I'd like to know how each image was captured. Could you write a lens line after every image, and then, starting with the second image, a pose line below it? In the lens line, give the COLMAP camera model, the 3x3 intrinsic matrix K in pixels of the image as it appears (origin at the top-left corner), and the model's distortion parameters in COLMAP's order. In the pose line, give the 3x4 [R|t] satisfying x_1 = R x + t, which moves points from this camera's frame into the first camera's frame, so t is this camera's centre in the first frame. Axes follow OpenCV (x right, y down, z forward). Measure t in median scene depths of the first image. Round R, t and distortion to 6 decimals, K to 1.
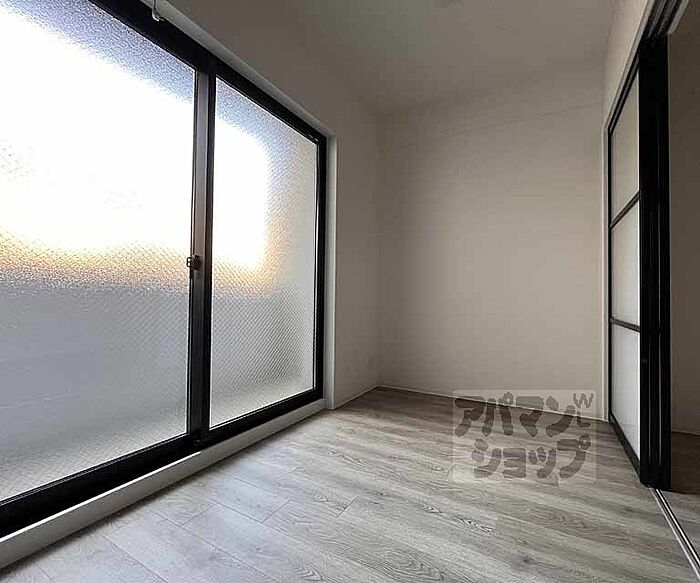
lens RADIAL K [[317.1, 0, 392.9], [0, 317.1, 288.8], [0, 0, 1]] dist [0.000450, -0.000279]
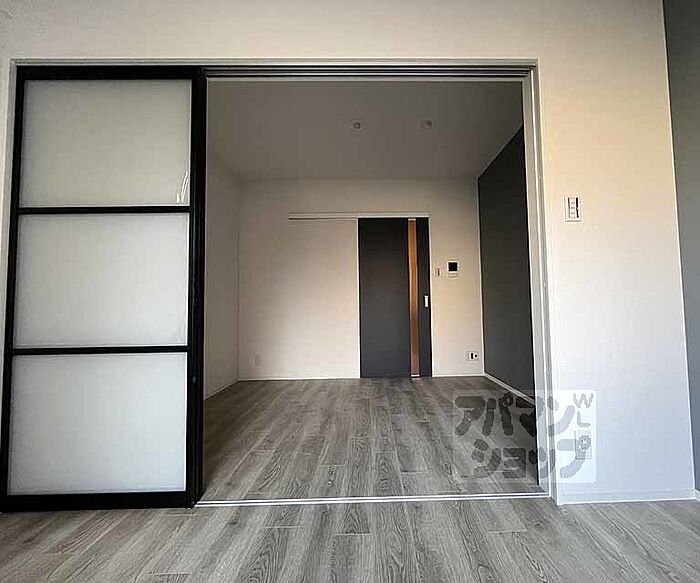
lens RADIAL K [[317.1, 0, 374.6], [0, 317.1, 290.7], [0, 0, 1]] dist [0.000450, -0.000279]
pose [[-0.448704, 0.043890, 0.892602, -0.314075], [-0.016818, 0.998202, -0.057537, -0.002532], [-0.893522, -0.040829, -0.447159, 0.823684]]
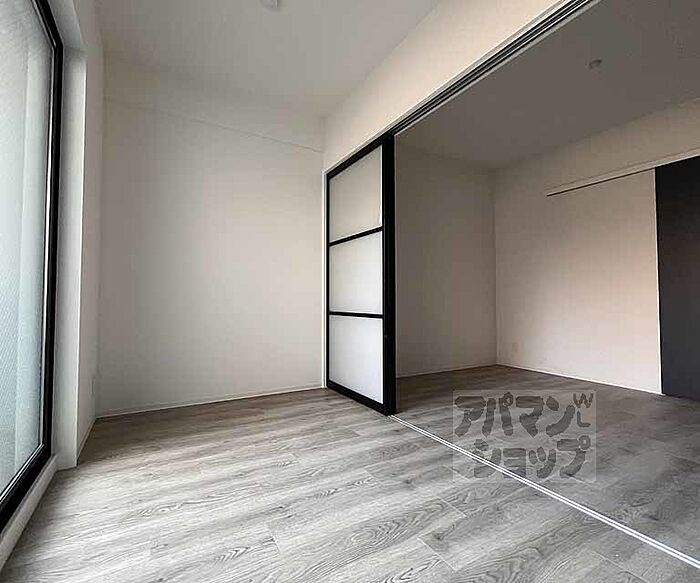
lens RADIAL K [[317.1, 0, 312.0], [0, 317.1, 291.0], [0, 0, 1]] dist [0.000450, -0.000279]
pose [[0.601288, 0.013746, 0.798914, -0.592818], [-0.022423, 0.999749, -0.000325, 0.009707], [-0.798718, -0.017719, 0.601445, 0.308291]]
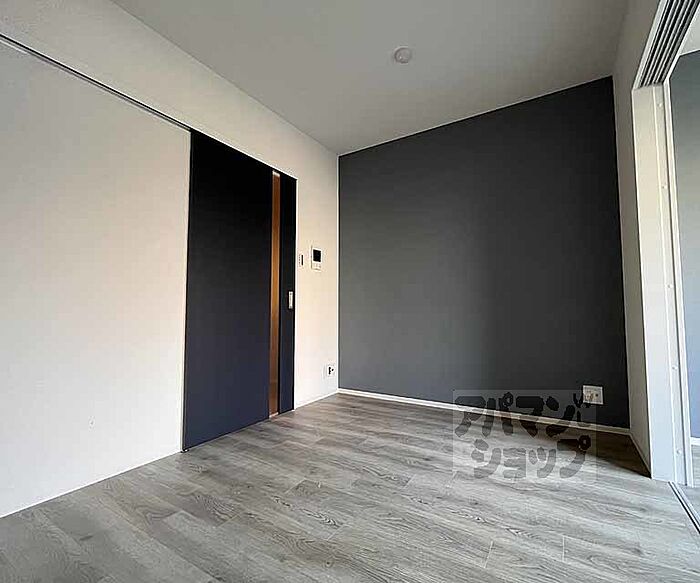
lens RADIAL K [[317.1, 0, 386.9], [0, 317.1, 293.6], [0, 0, 1]] dist [0.000450, -0.000279]
pose [[-0.998639, -0.002180, 0.052110, 1.071991], [-0.006562, 0.996438, -0.084073, 0.033535], [-0.051741, -0.084300, -0.995096, 0.994918]]
